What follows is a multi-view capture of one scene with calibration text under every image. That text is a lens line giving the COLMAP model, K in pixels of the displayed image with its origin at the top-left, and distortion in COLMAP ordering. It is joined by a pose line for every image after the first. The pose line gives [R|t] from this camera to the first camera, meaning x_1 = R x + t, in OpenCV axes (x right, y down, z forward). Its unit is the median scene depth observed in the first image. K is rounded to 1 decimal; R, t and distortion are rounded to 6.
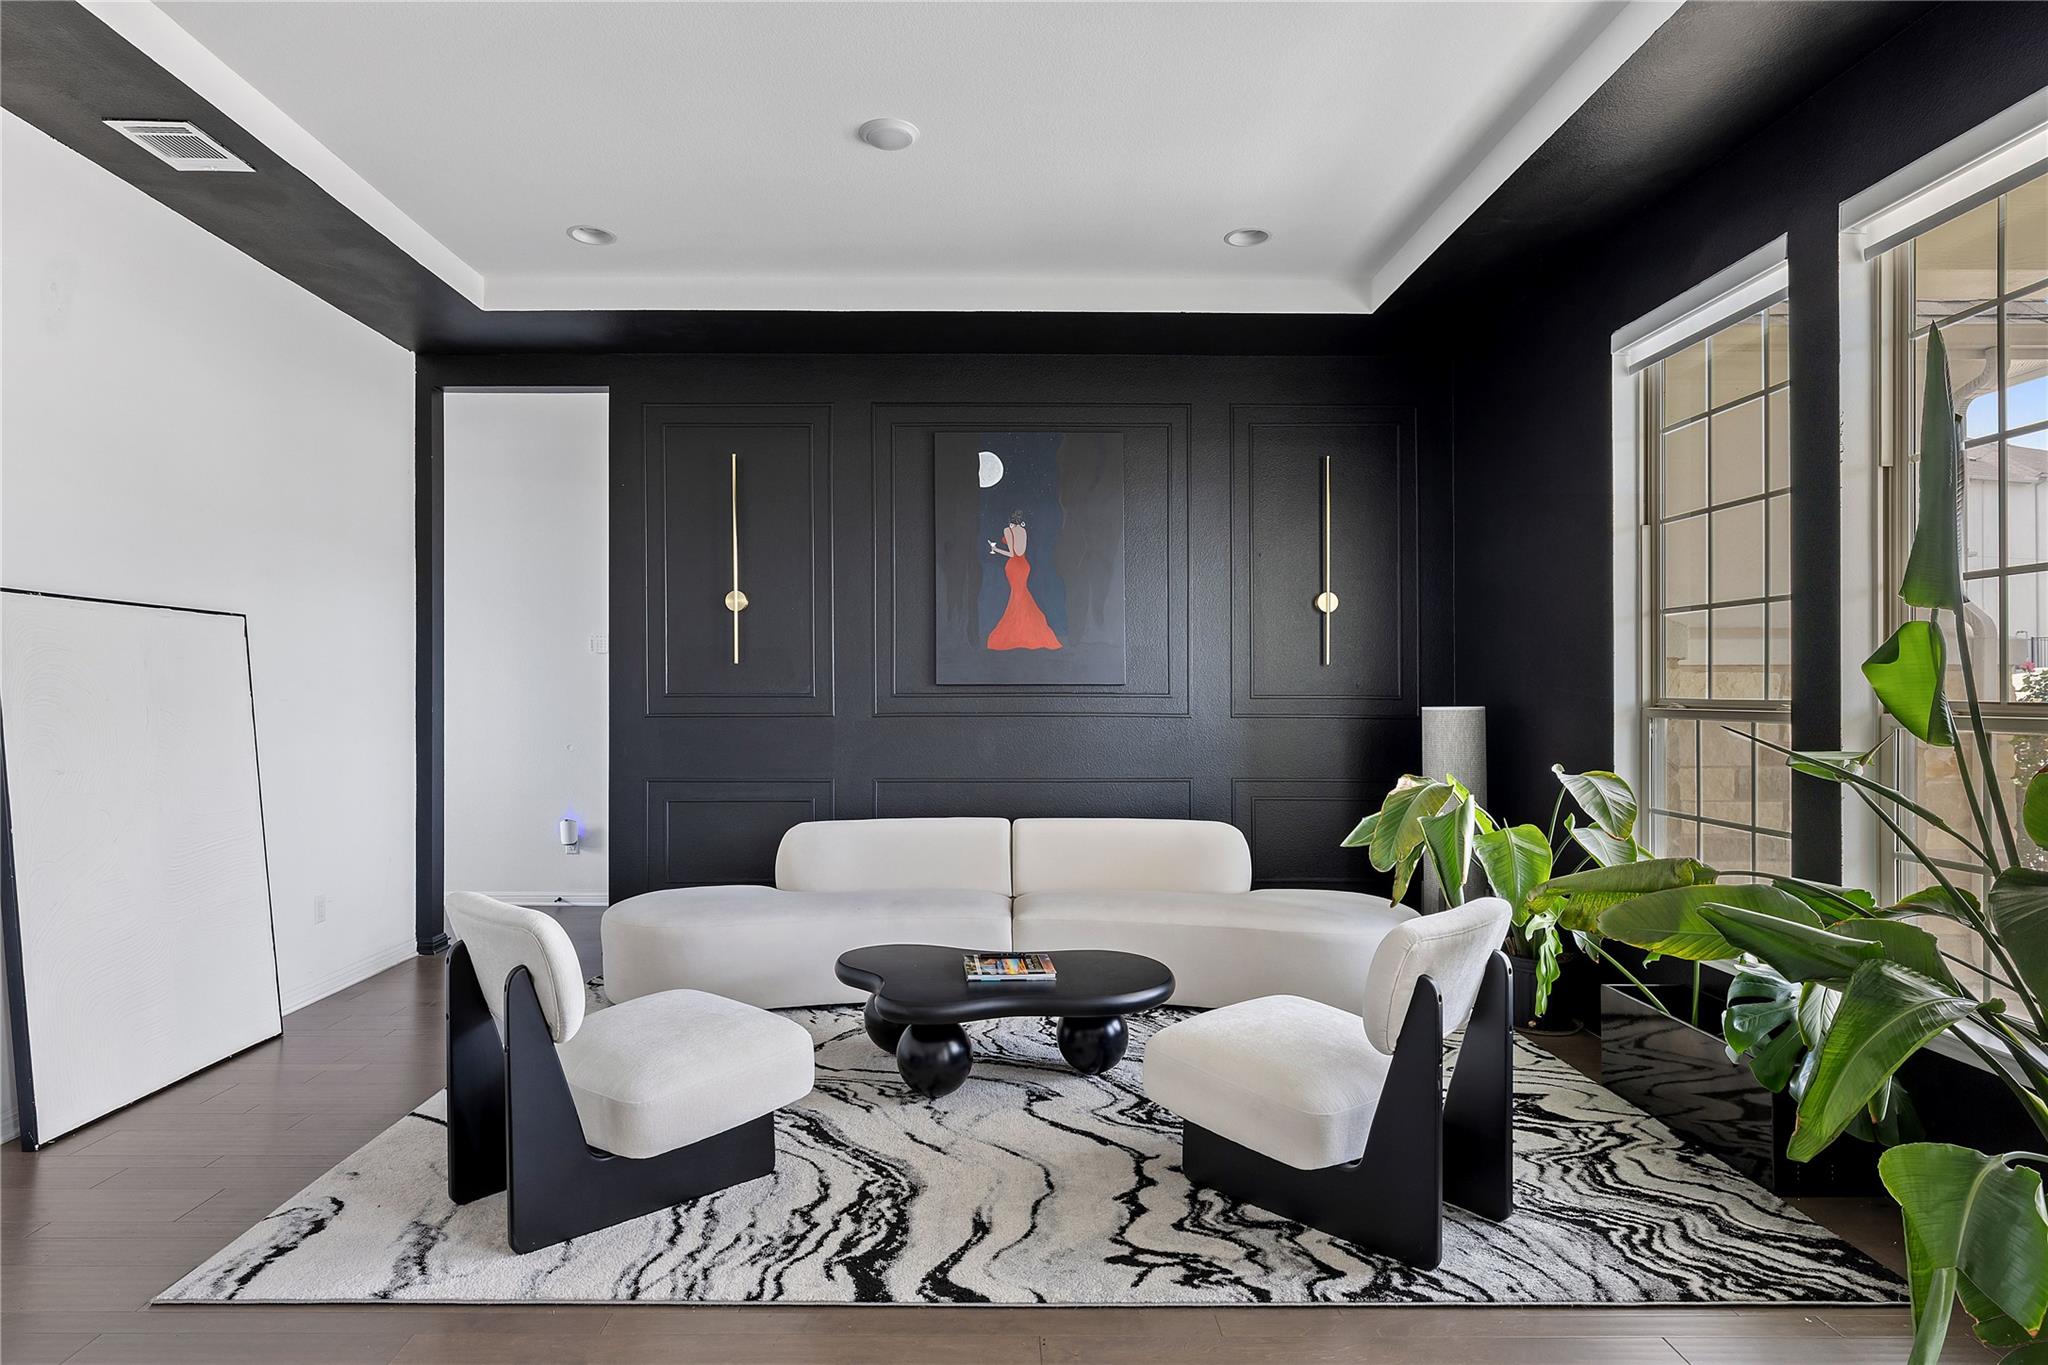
lens RADIAL K [[1097.1, 0, 1012.3], [0, 1097.1, 692.5], [0, 0, 1]] dist [-0.001734, -0.000018]
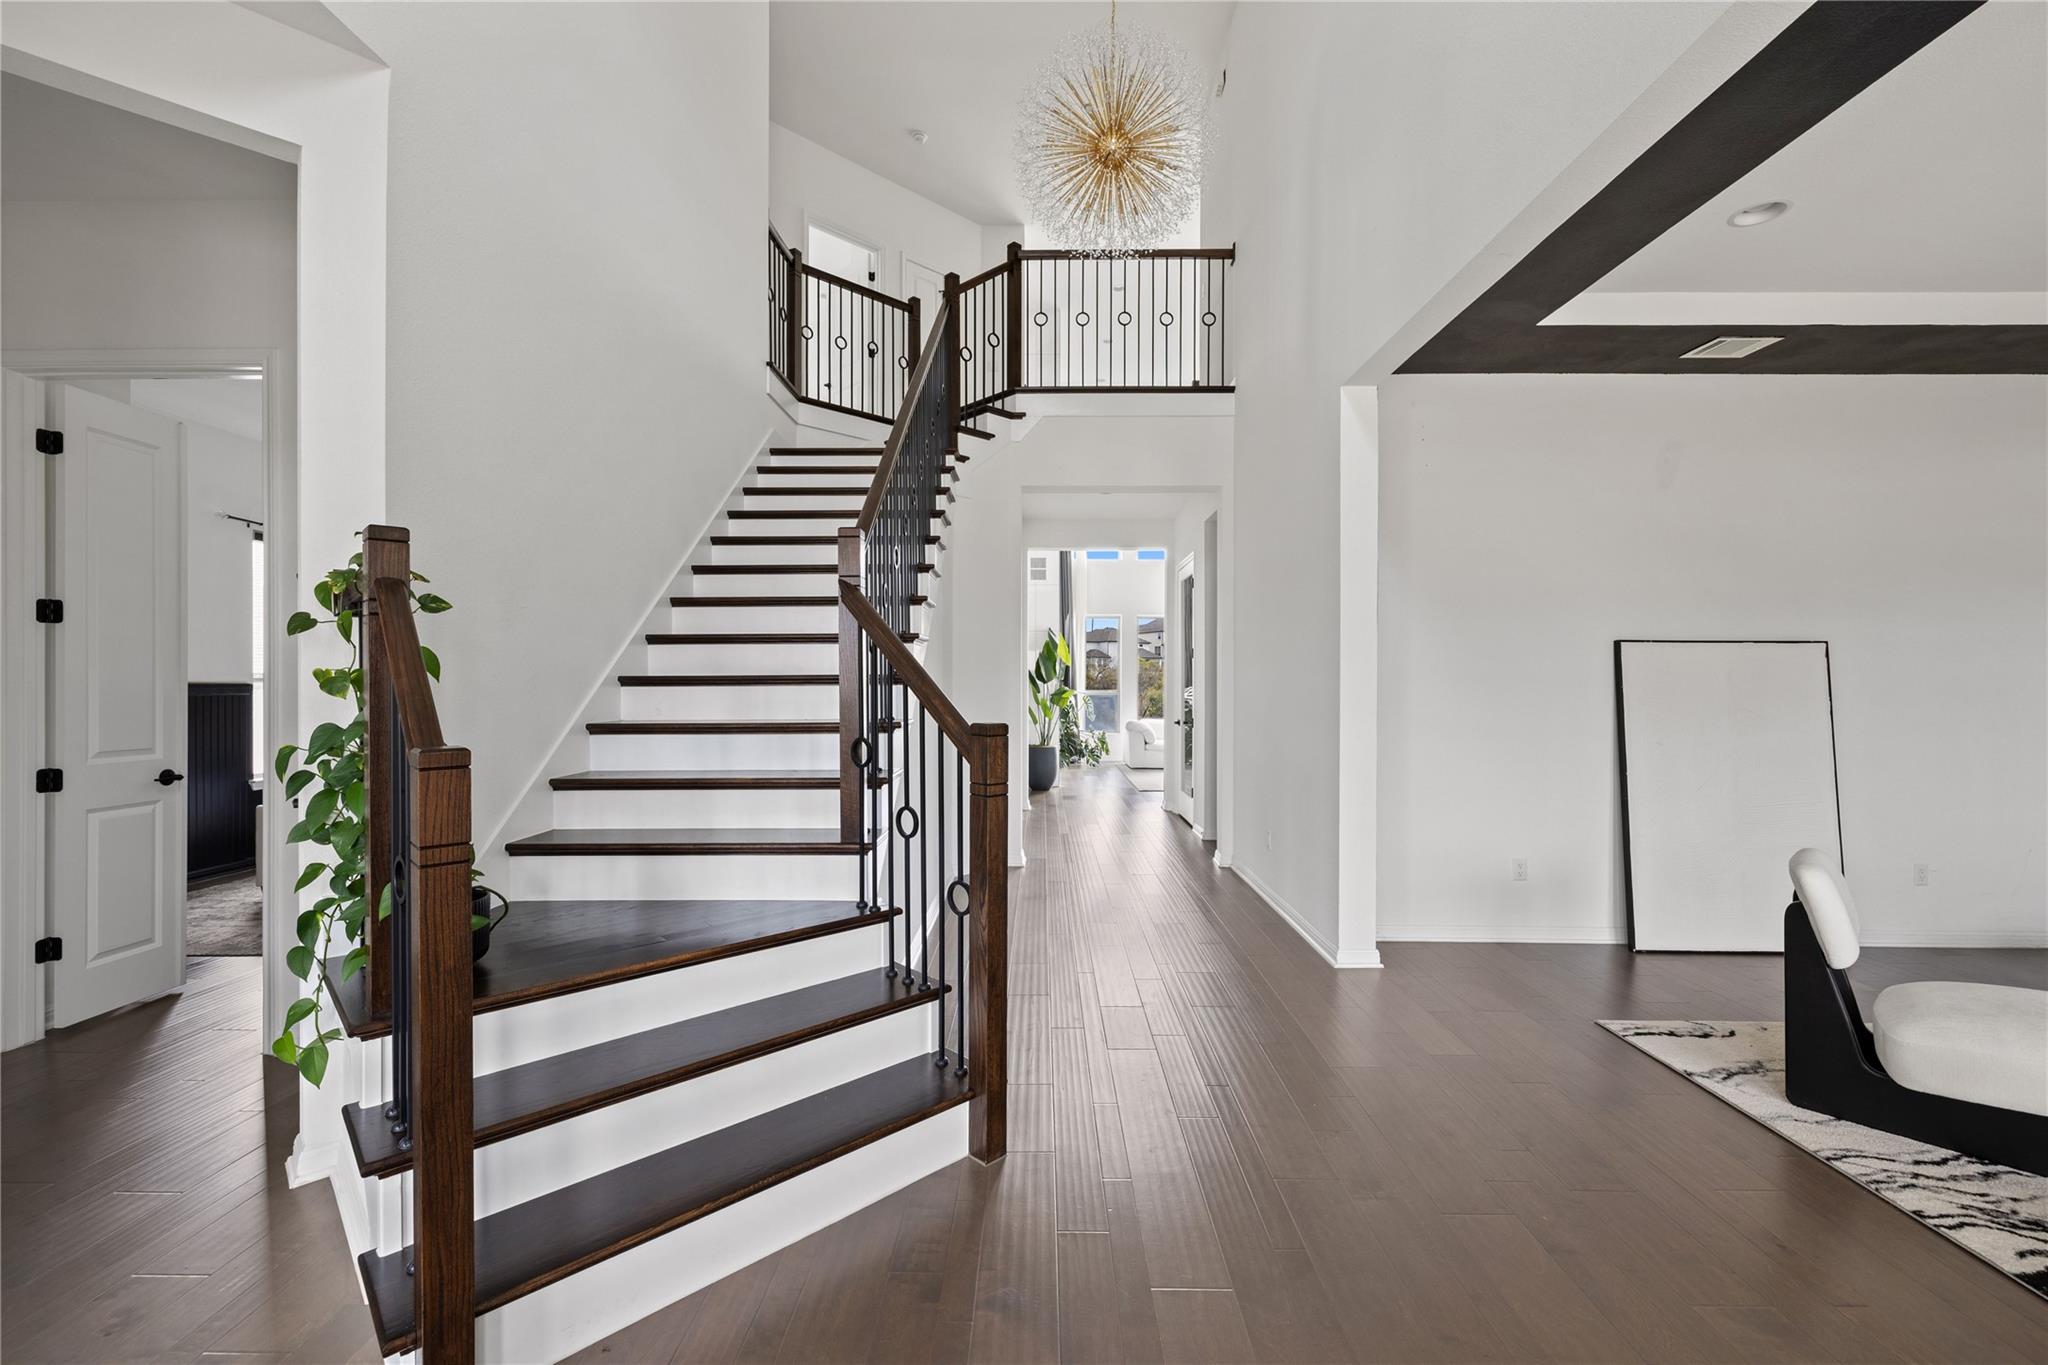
lens RADIAL K [[856.6, 0, 1023.9], [0, 856.6, 686.9], [0, 0, 1]] dist [-0.002126, 0.000523]
pose [[-0.029466, -0.001255, -0.999565, 0.598620], [-0.001483, 0.999998, -0.001212, -0.016066], [0.999565, 0.001447, -0.029468, 0.043820]]
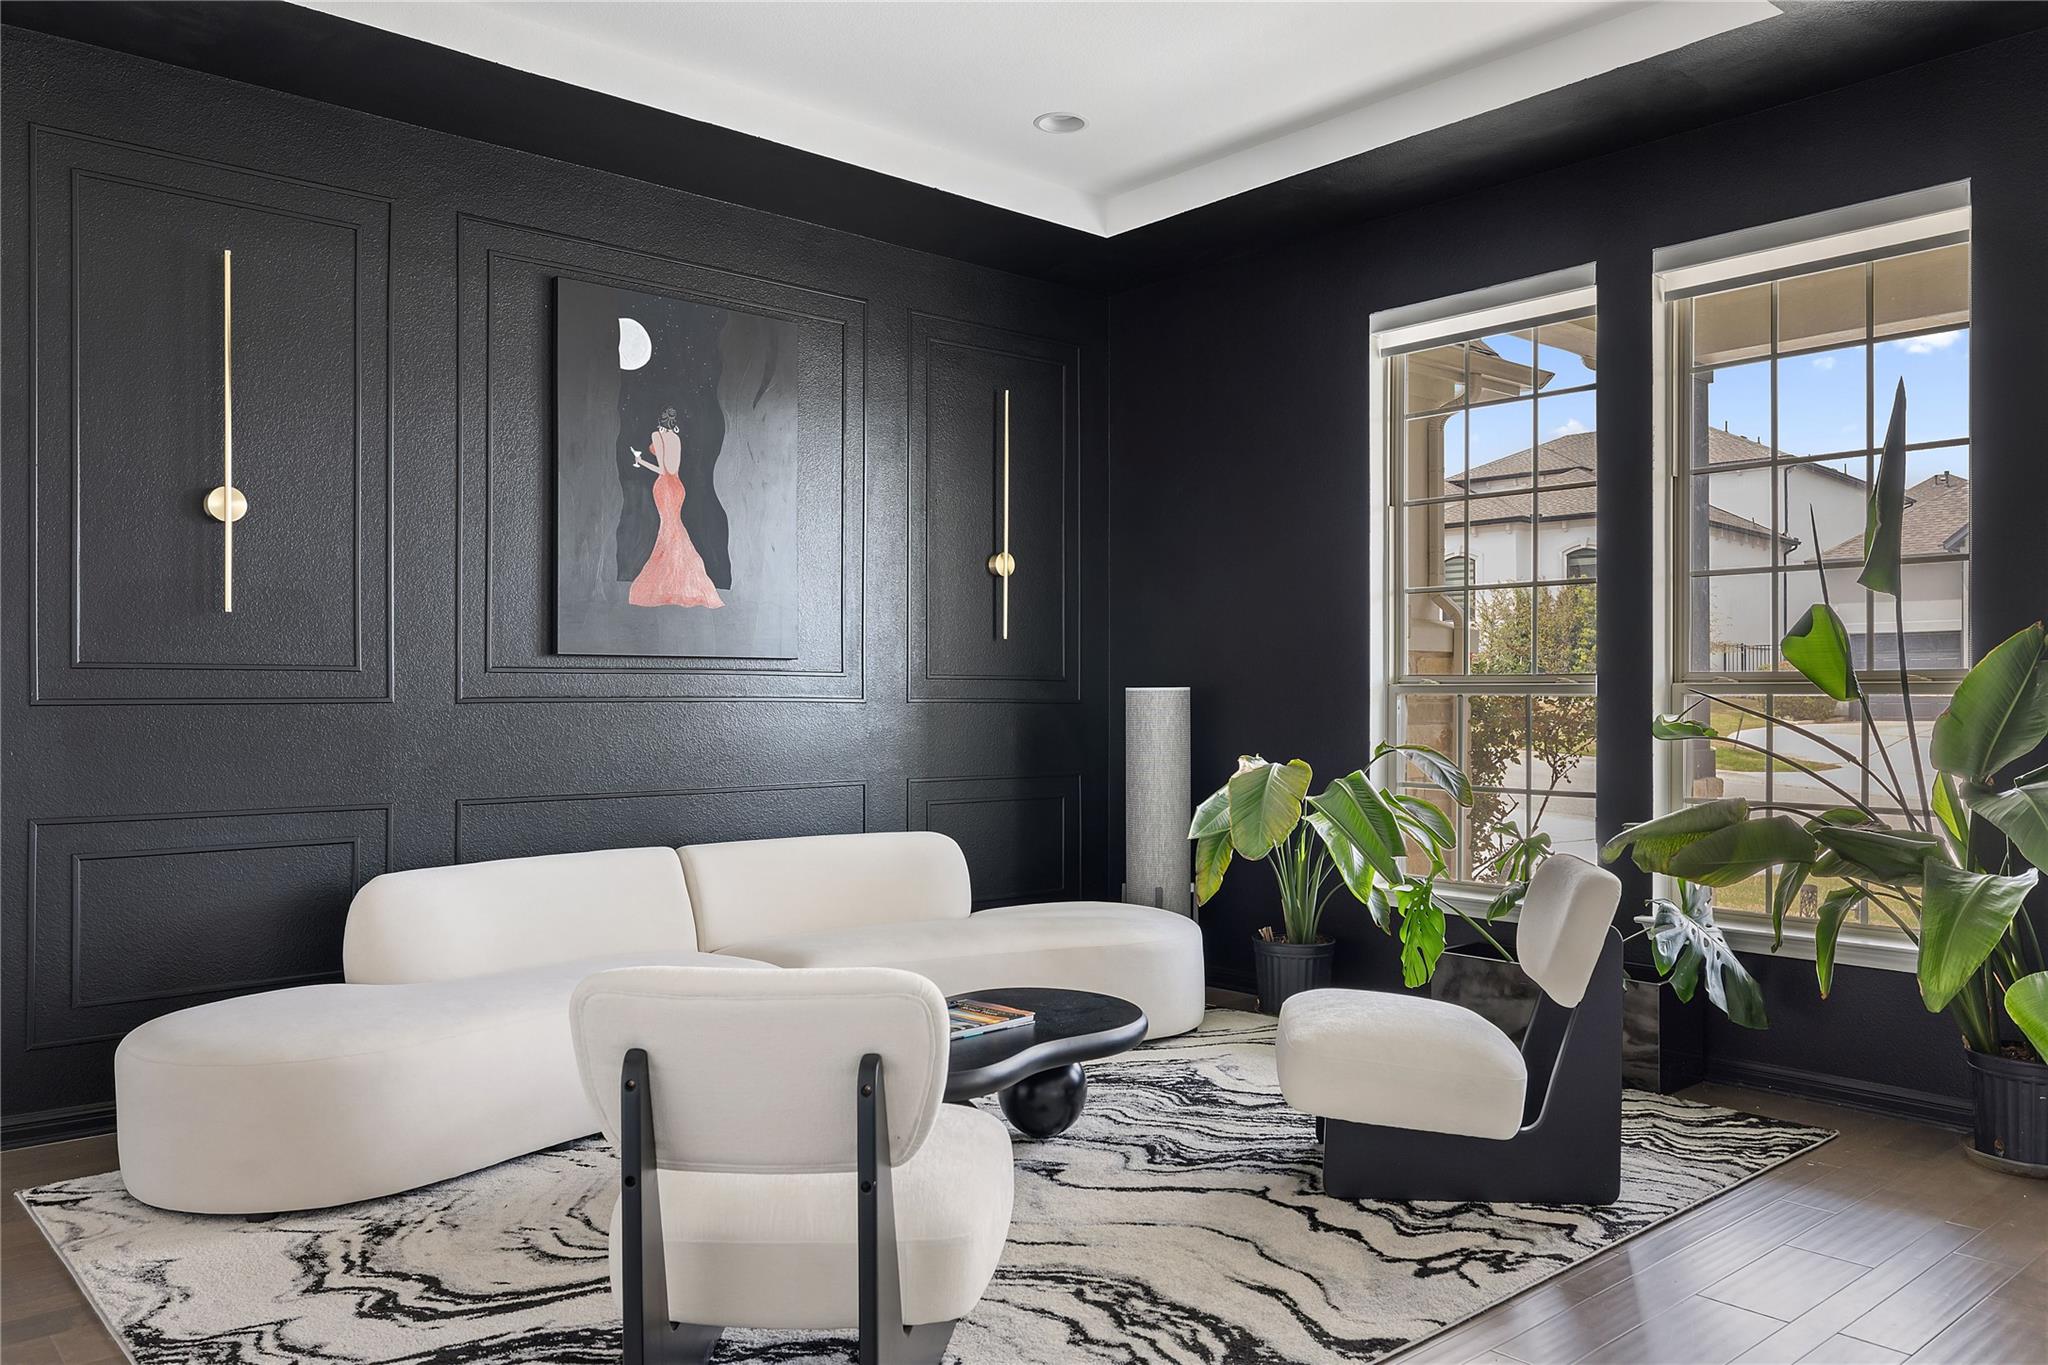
lens RADIAL K [[1486.4, 0, 1015.5], [0, 1486.4, 684.5], [0, 0, 1]] dist [-0.005954, -0.002434]
pose [[0.758970, 0.003994, 0.651113, -0.866854], [0.000678, 0.999976, -0.006924, 0.034453], [-0.651125, 0.005696, 0.758949, 0.256328]]
